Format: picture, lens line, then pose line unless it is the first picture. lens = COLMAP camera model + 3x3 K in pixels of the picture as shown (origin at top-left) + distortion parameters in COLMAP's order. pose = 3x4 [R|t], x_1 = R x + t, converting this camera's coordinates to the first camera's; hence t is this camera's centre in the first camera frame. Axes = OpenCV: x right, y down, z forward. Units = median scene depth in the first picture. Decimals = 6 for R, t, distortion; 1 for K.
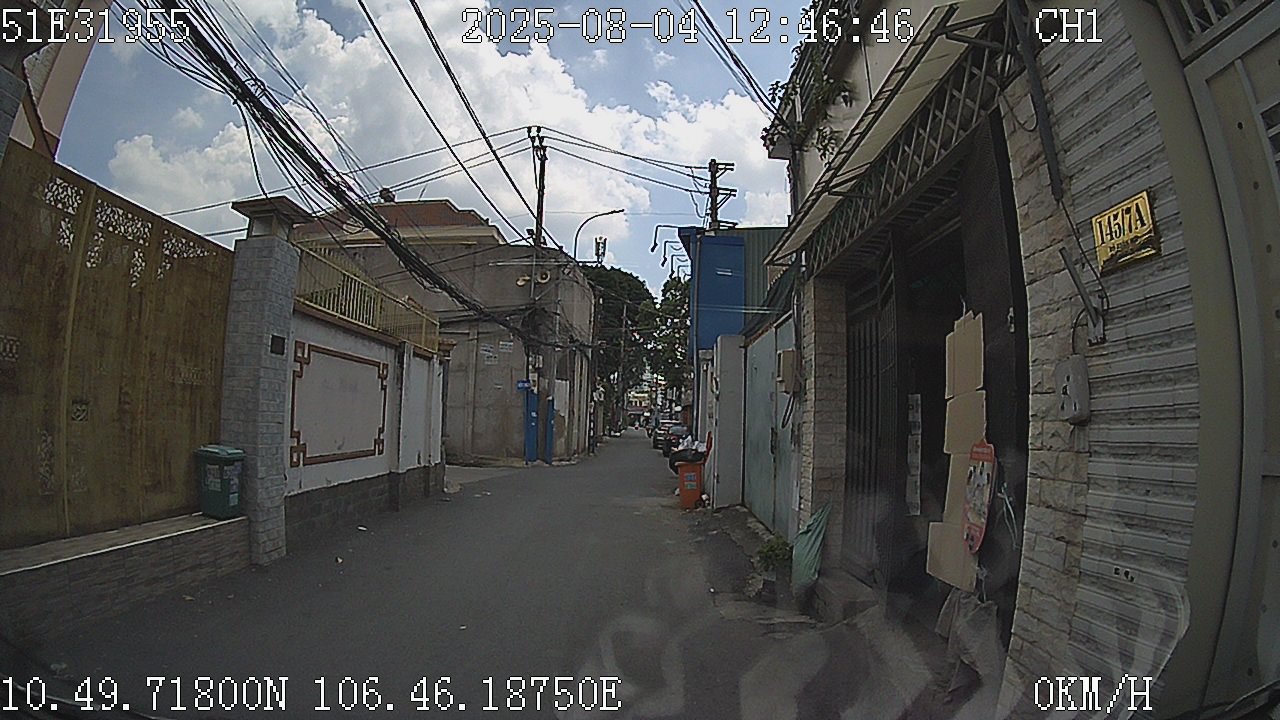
lens RADIAL K [[964.8, 0, 640.6], [0, 964.8, 355.7], [0, 0, 1]] dist [-0.098883, -0.004148]
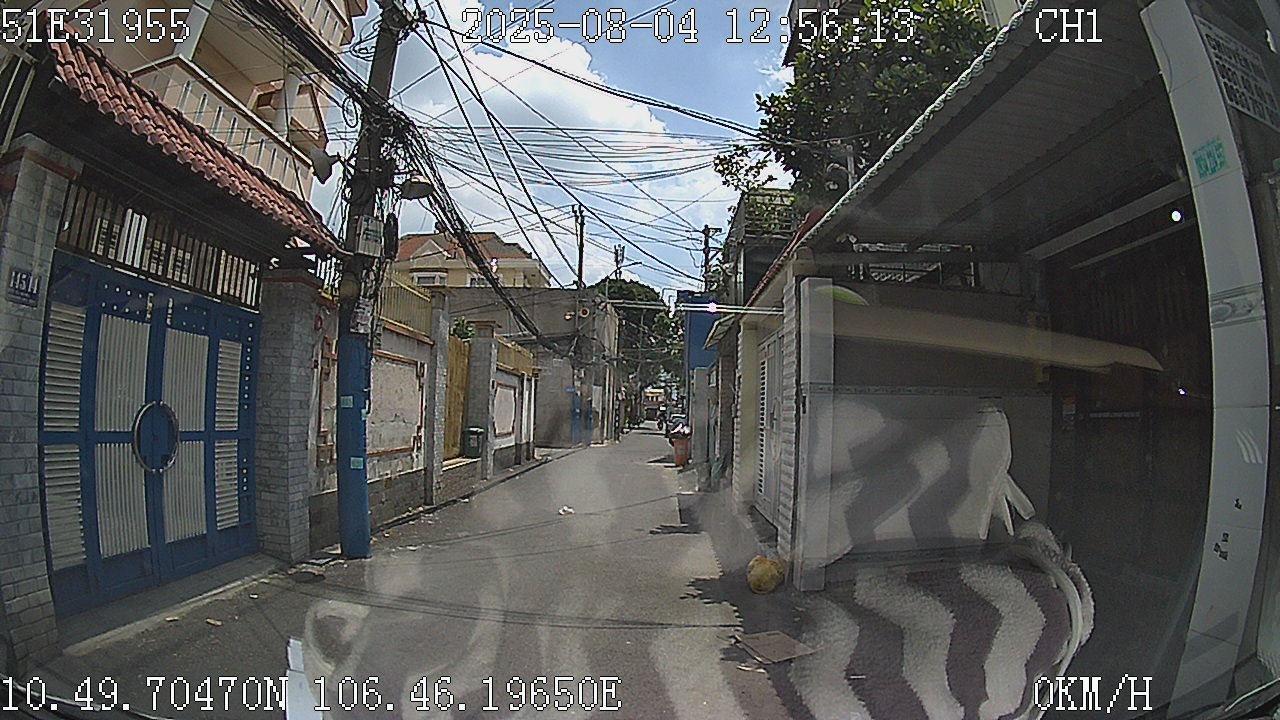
lens RADIAL K [[964.8, 0, 638.4], [0, 964.8, 367.8], [0, 0, 1]] dist [-0.098883, -0.004148]
pose [[0.999793, -0.002266, -0.020217, 0.005918], [0.002643, 0.999822, 0.018655, -0.026215], [0.020172, -0.018705, 0.999622, -0.383000]]
